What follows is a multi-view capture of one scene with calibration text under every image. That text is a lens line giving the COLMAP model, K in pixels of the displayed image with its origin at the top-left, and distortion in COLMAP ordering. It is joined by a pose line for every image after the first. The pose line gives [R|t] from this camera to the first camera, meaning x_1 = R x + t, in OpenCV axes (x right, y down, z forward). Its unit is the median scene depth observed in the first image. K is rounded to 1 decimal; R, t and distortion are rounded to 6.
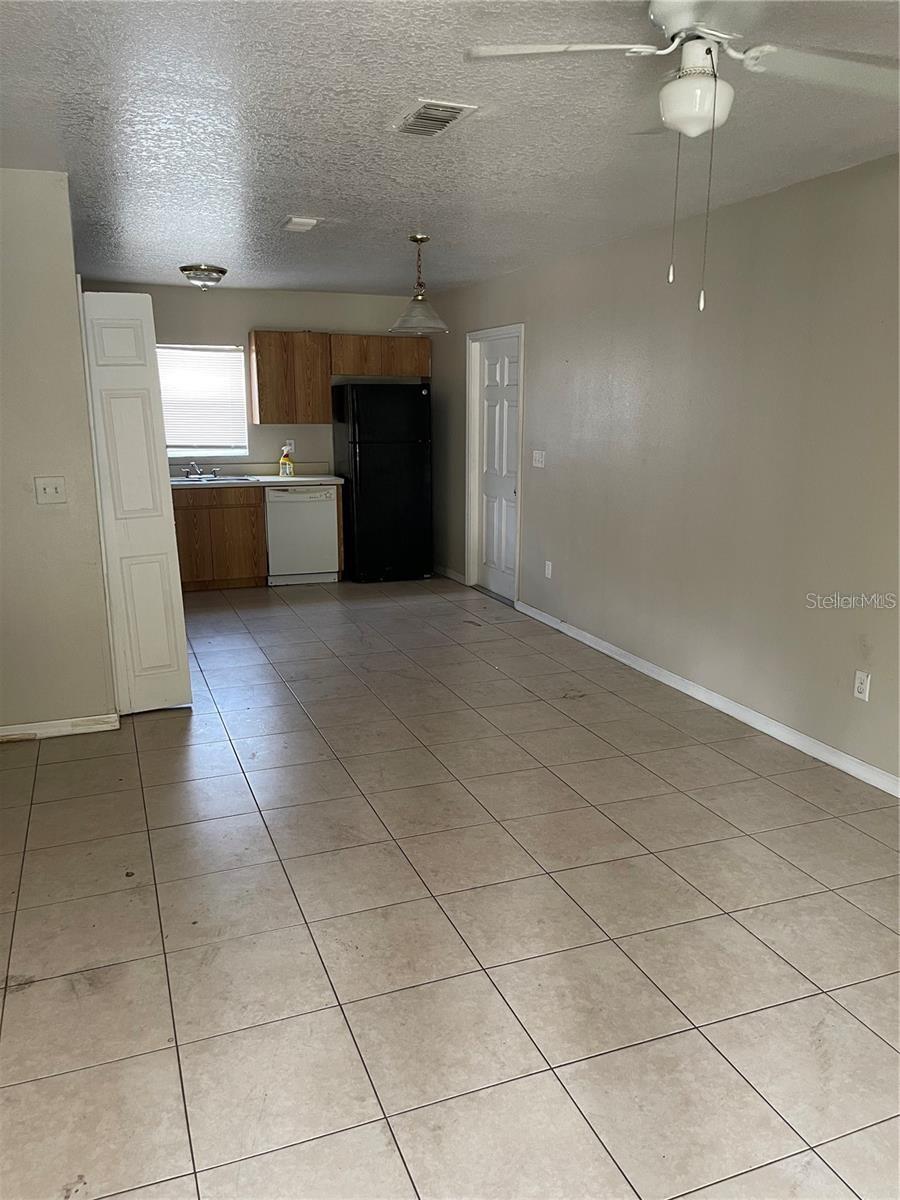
lens RADIAL K [[910.4, 0, 450.0], [0, 910.4, 600.0], [0, 0, 1]] dist [0.004104, 0.001135]
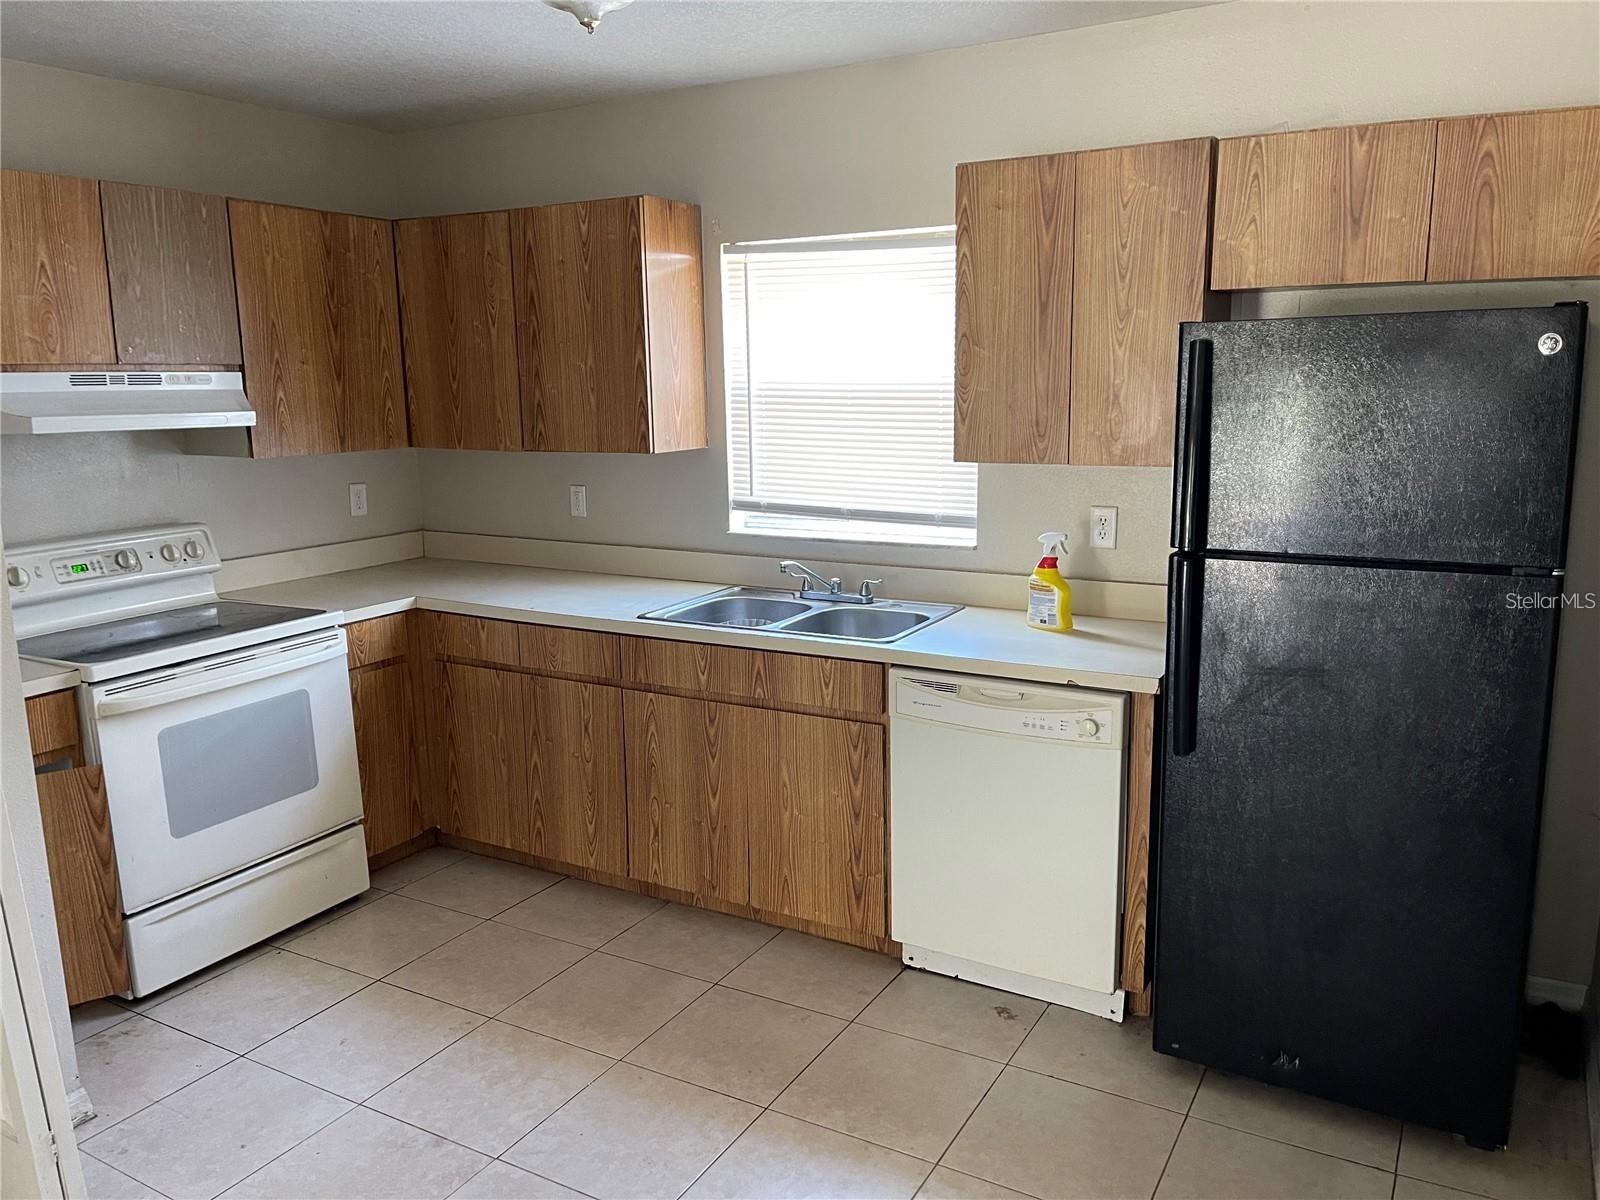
lens RADIAL K [[1213.9, 0, 800.0], [0, 1213.9, 600.0], [0, 0, 1]] dist [0.004104, 0.001135]
pose [[0.630699, 0.129014, -0.765228, 0.087277], [-0.146582, 0.988138, 0.045783, -0.156995], [0.762058, 0.083293, 0.642129, 0.693421]]
